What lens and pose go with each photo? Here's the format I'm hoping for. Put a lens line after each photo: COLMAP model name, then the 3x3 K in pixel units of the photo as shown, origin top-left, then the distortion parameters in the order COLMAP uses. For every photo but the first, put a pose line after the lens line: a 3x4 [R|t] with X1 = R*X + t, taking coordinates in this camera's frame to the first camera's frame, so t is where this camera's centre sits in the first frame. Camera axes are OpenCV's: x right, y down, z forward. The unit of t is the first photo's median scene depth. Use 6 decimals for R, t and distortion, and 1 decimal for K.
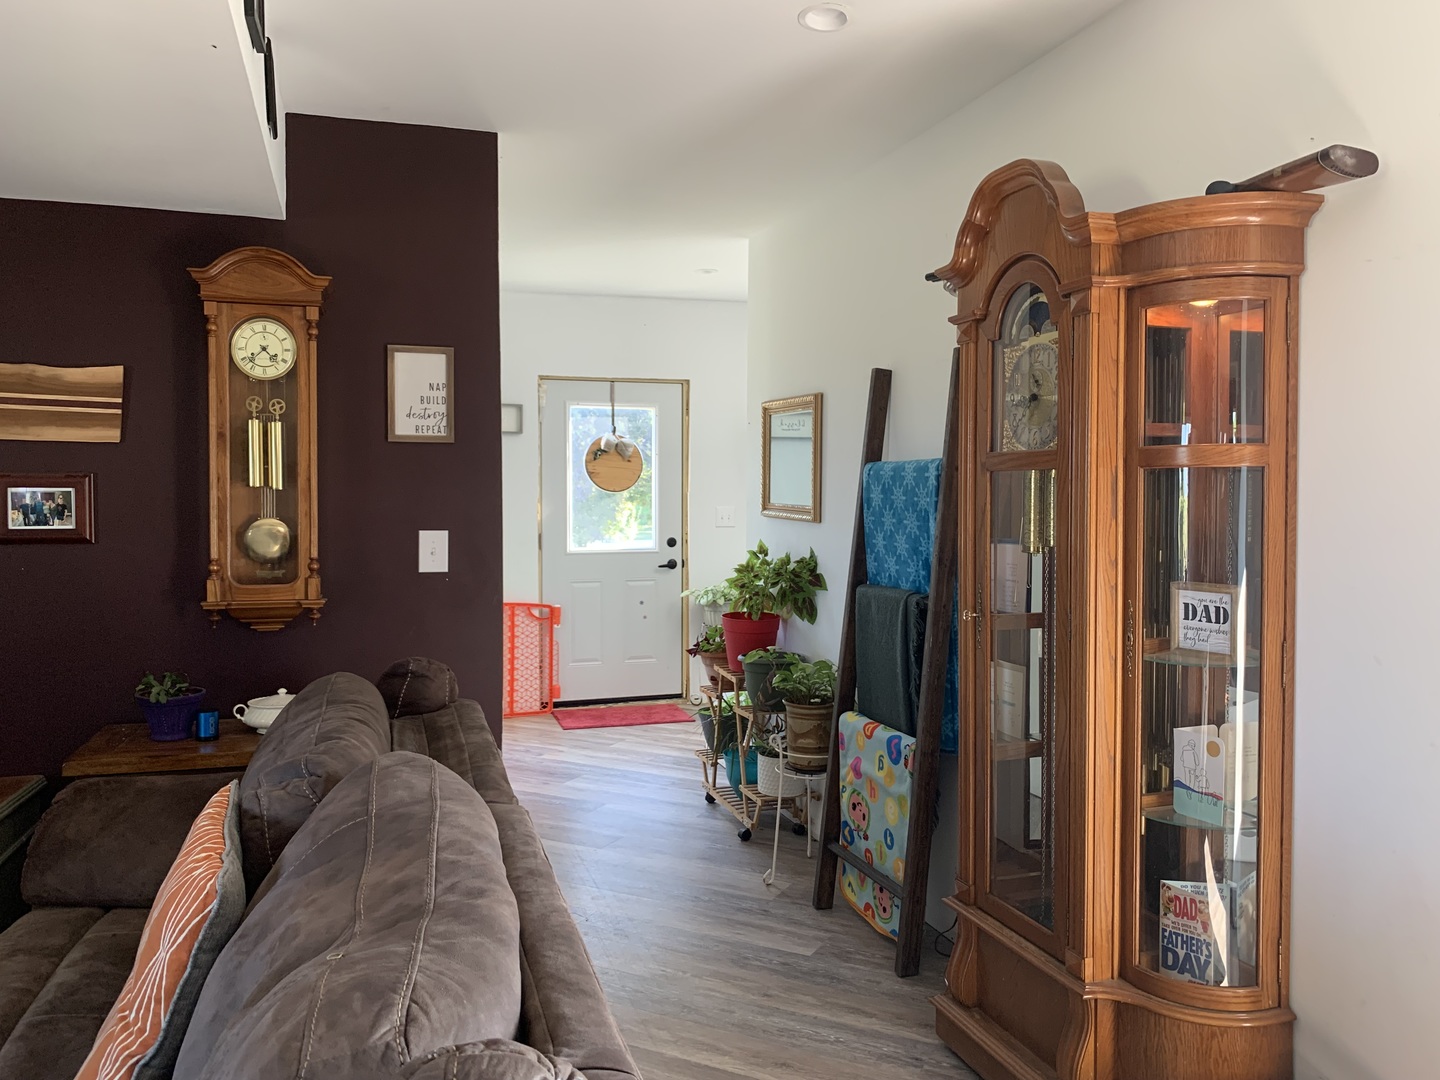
lens RADIAL K [[1082.1, 0, 721.7], [0, 1082.1, 535.1], [0, 0, 1]] dist [-0.014101, -0.017987]
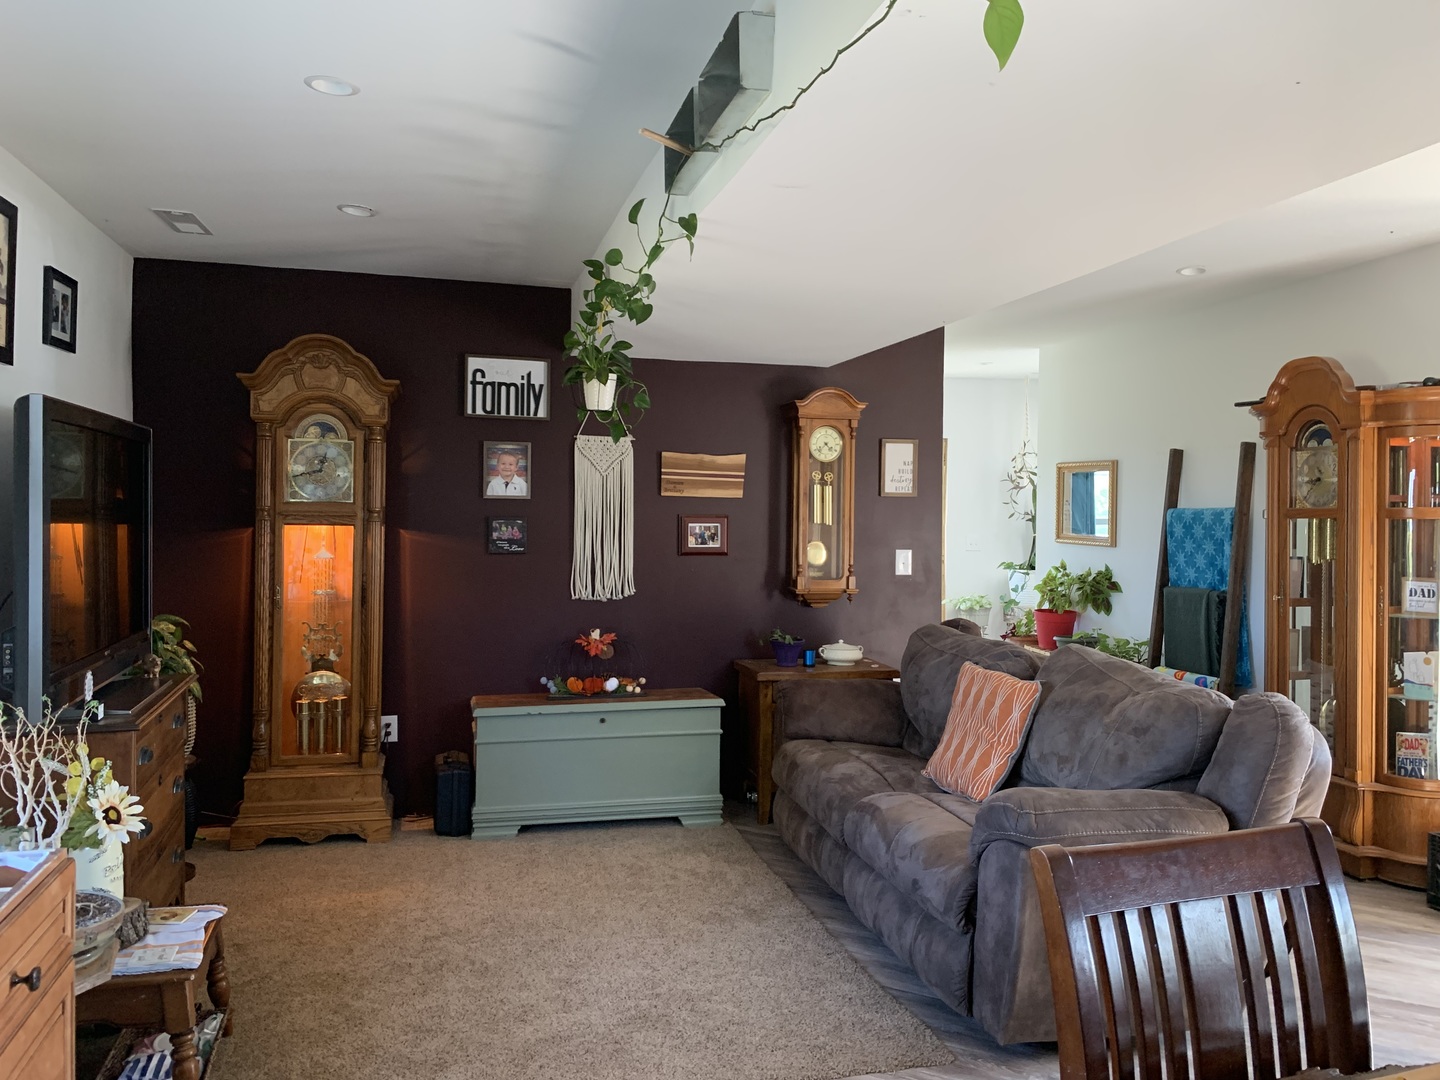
lens RADIAL K [[1082.1, 0, 671.5], [0, 1082.1, 538.9], [0, 0, 1]] dist [-0.014101, -0.017987]
pose [[0.992481, 0.005957, -0.122256, -0.456462], [-0.008567, 0.999746, -0.020832, 0.018104], [0.122101, 0.021722, 0.992280, -0.750610]]
